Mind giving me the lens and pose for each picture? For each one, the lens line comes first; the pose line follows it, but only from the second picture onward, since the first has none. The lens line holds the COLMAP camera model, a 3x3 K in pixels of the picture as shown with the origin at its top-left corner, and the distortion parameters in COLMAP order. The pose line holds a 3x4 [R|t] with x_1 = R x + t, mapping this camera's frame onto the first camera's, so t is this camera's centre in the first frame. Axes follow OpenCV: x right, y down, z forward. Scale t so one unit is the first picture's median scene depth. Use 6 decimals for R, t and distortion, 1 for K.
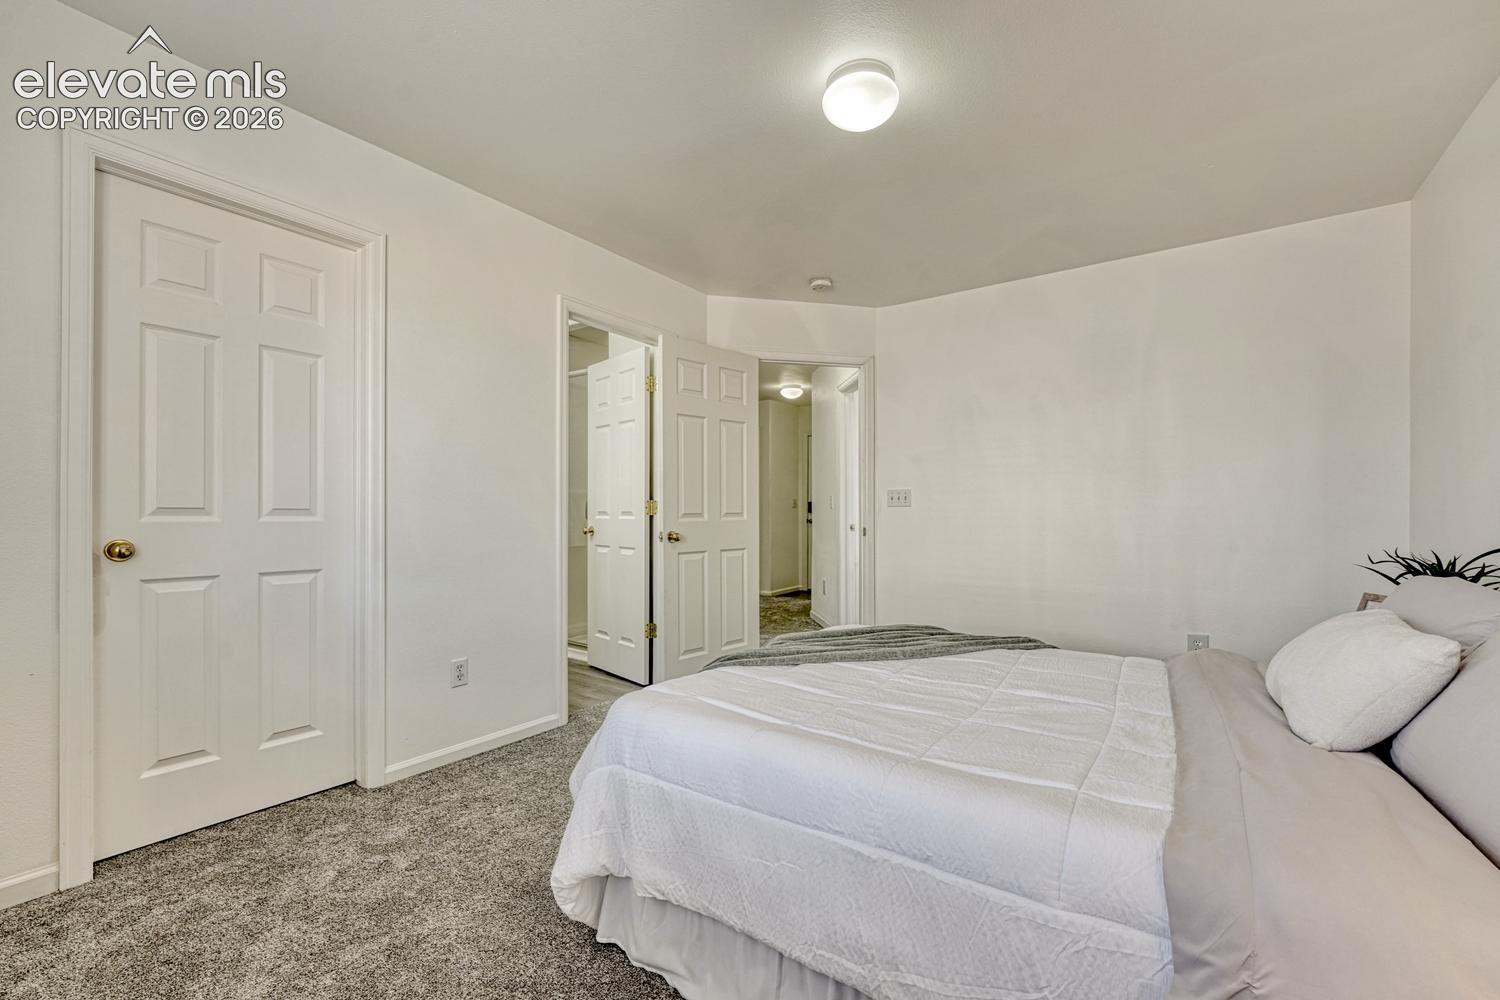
lens RADIAL K [[633.4, 0, 749.3], [0, 633.4, 514.8], [0, 0, 1]] dist [-0.011185, 0.000072]
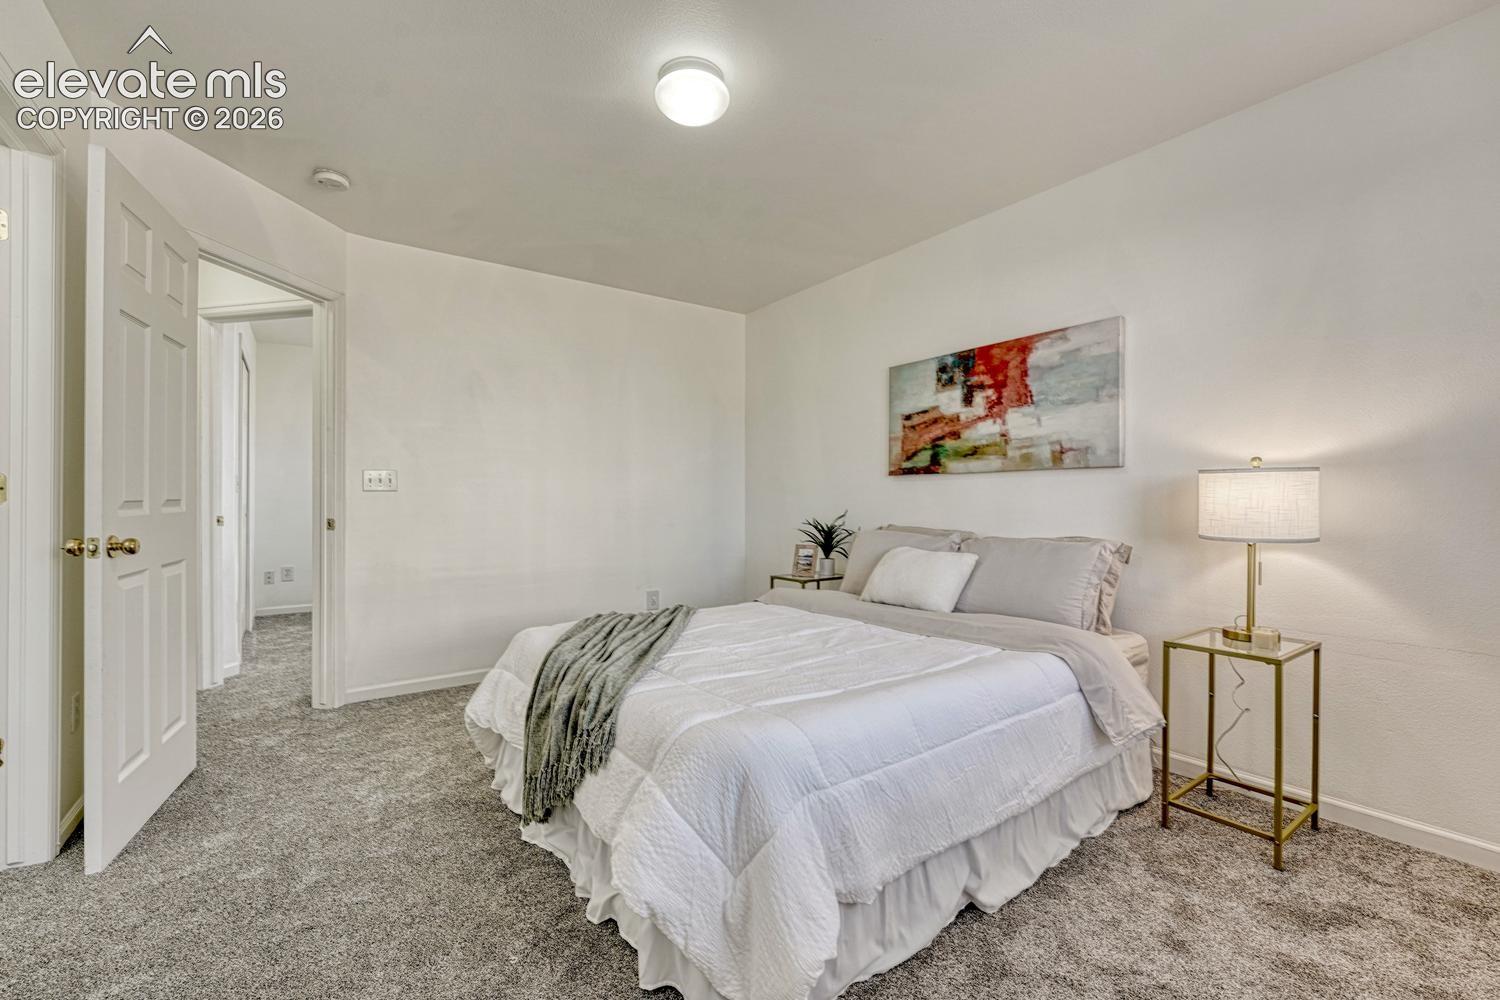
lens RADIAL K [[633.4, 0, 749.3], [0, 633.4, 514.8], [0, 0, 1]] dist [-0.011185, 0.000072]
pose [[0.305380, -0.016185, 0.952093, -0.932278], [0.003967, 0.999868, 0.015724, 0.007015], [-0.952222, -0.001025, 0.305404, 0.738275]]
